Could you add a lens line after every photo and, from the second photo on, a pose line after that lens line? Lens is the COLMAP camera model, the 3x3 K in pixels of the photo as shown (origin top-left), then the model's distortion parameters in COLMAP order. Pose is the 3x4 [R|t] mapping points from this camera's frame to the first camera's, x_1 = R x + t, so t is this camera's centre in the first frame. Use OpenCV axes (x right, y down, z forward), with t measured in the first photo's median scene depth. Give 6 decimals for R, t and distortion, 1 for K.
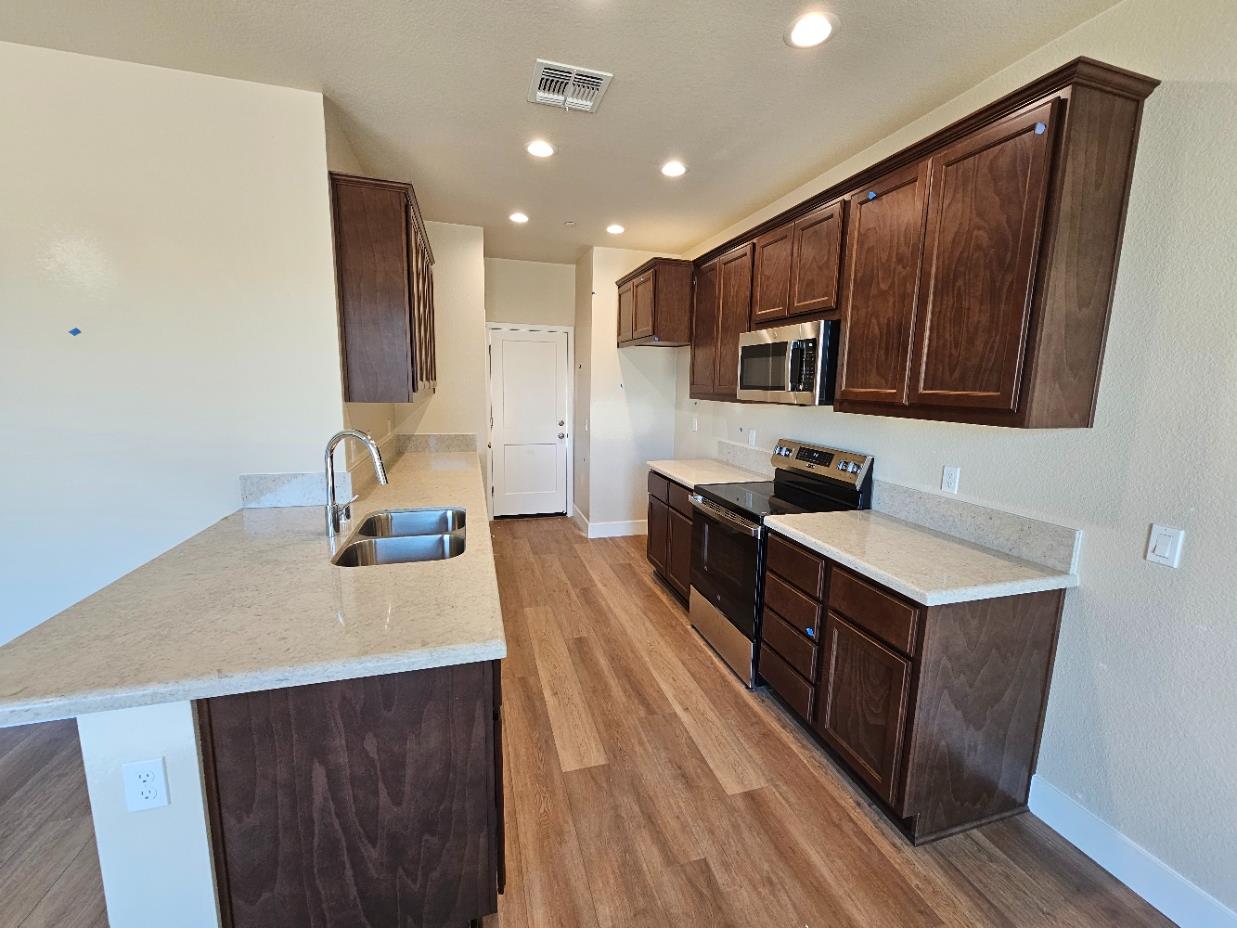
lens RADIAL K [[506.4, 0, 621.7], [0, 506.4, 462.5], [0, 0, 1]] dist [-0.001210, 0.000046]
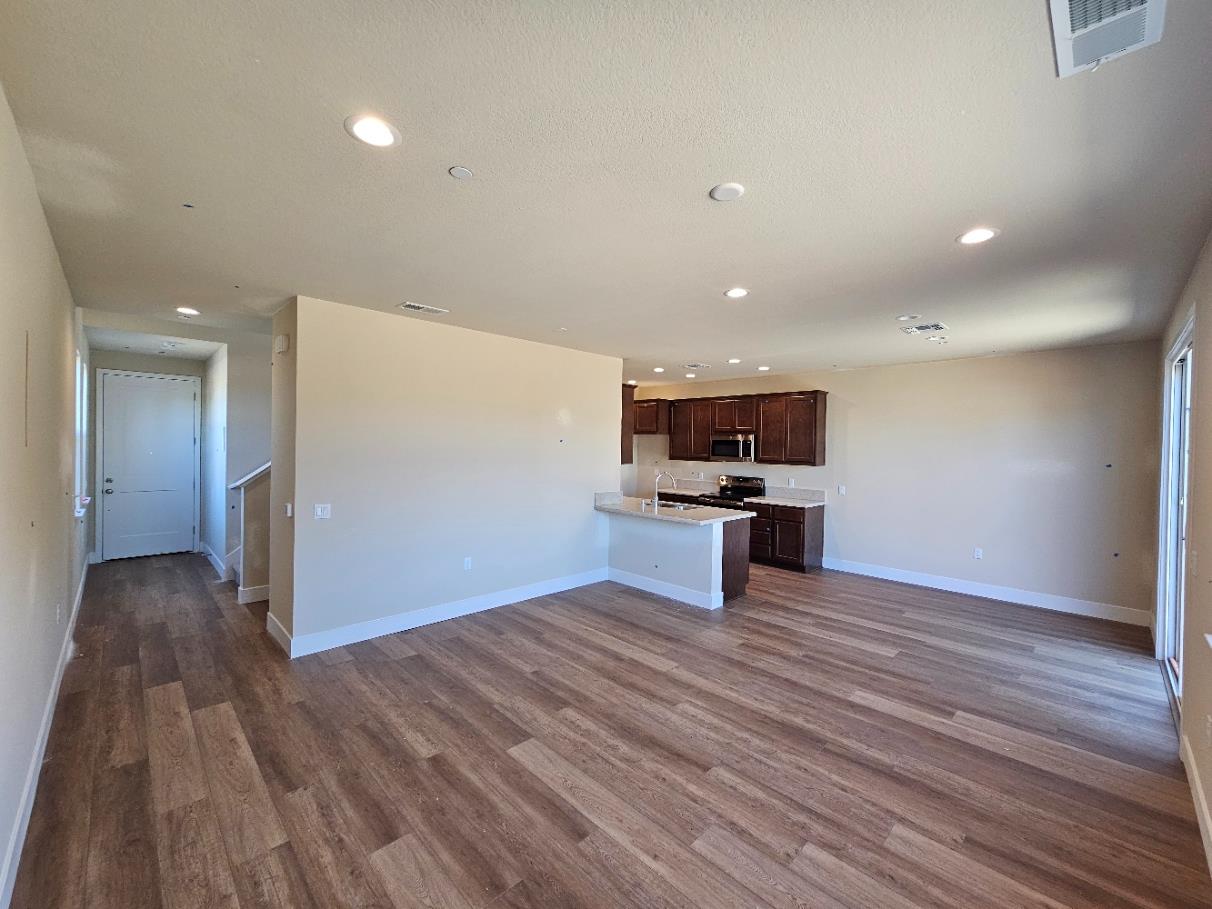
lens RADIAL K [[496.2, 0, 605.9], [0, 496.2, 451.1], [0, 0, 1]] dist [-0.001210, 0.000046]
pose [[0.887996, -0.010563, 0.459730, -1.786119], [0.071306, 0.990807, -0.114966, 0.106452], [-0.454289, 0.134871, 0.880586, -1.261577]]
